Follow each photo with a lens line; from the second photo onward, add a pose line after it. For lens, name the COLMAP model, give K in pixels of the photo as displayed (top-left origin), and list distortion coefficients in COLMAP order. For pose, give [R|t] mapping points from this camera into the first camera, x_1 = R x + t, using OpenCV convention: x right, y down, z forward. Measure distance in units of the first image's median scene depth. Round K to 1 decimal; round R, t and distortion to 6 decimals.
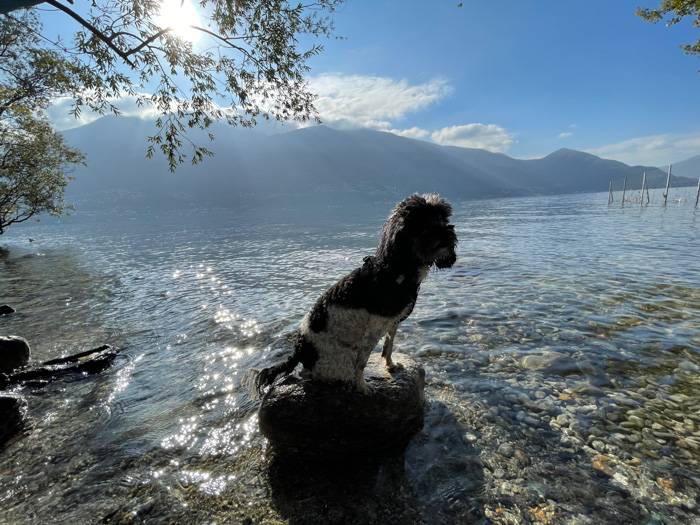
lens RADIAL K [[286.2, 0, 345.5], [0, 286.2, 261.8], [0, 0, 1]] dist [0.001129, -0.000970]
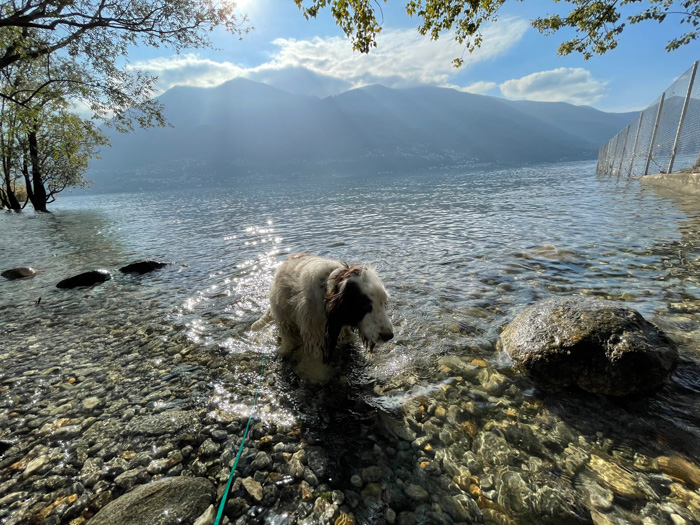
lens RADIAL K [[286.2, 0, 348.6], [0, 286.2, 264.2], [0, 0, 1]] dist [0.001129, -0.000970]
pose [[0.984363, 0.046625, -0.169869, 0.545650], [-0.025992, 0.992224, 0.121723, -0.001594], [0.174223, -0.115404, 0.977920, -0.169843]]
